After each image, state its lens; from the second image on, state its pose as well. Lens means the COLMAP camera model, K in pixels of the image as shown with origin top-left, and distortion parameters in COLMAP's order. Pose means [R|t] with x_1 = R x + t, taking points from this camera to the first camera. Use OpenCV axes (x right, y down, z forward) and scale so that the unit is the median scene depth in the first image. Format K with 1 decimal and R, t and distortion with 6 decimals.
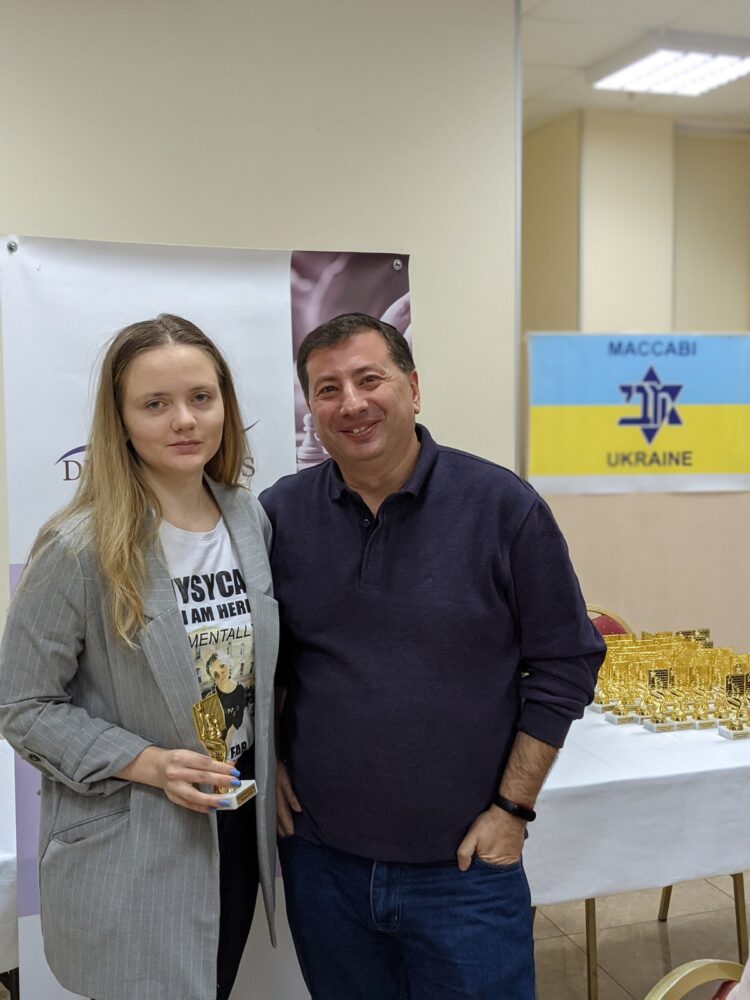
lens RADIAL K [[1182.1, 0, 379.8], [0, 1182.1, 489.2], [0, 0, 1]] dist [0.052078, 0.000000]
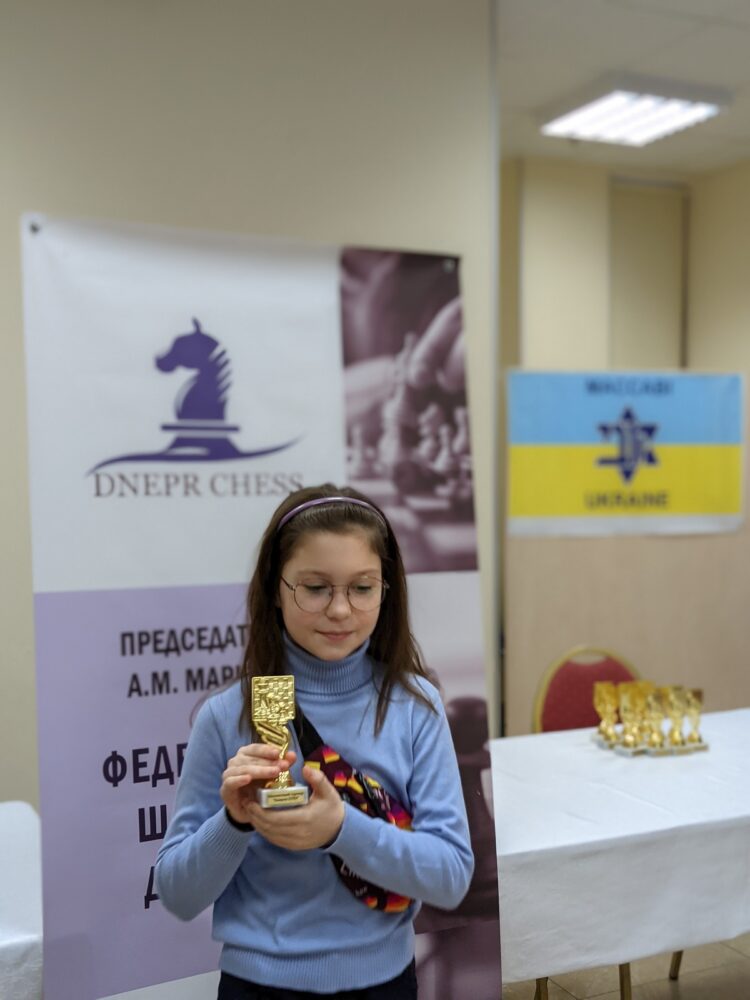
lens RADIAL K [[1182.1, 0, 400.6], [0, 1182.1, 508.3], [0, 0, 1]] dist [0.052078, 0.000000]
pose [[0.992657, -0.004415, 0.120883, -0.077148], [0.009474, 0.999101, -0.041311, 0.020297], [-0.120592, 0.042153, 0.991807, 0.058094]]
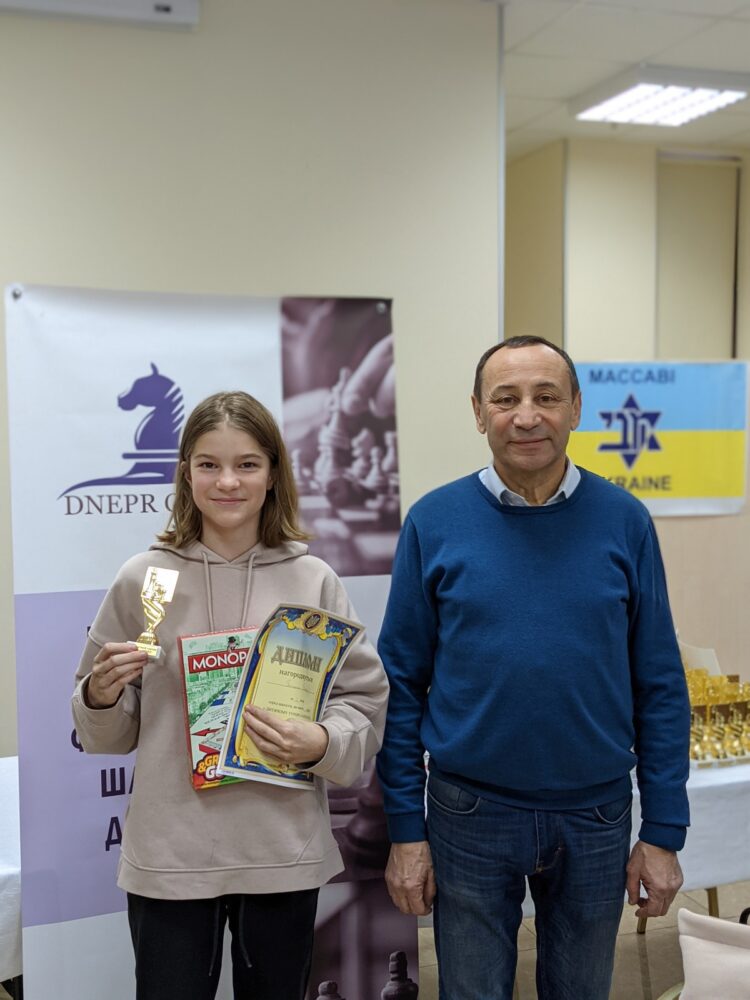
lens RADIAL K [[1182.1, 0, 366.2], [0, 1182.1, 493.4], [0, 0, 1]] dist [0.052078, 0.000000]
pose [[0.999992, -0.000315, -0.003880, 0.003102], [0.000286, 0.999972, -0.007412, -0.009667], [0.003882, 0.007410, 0.999965, -0.029930]]
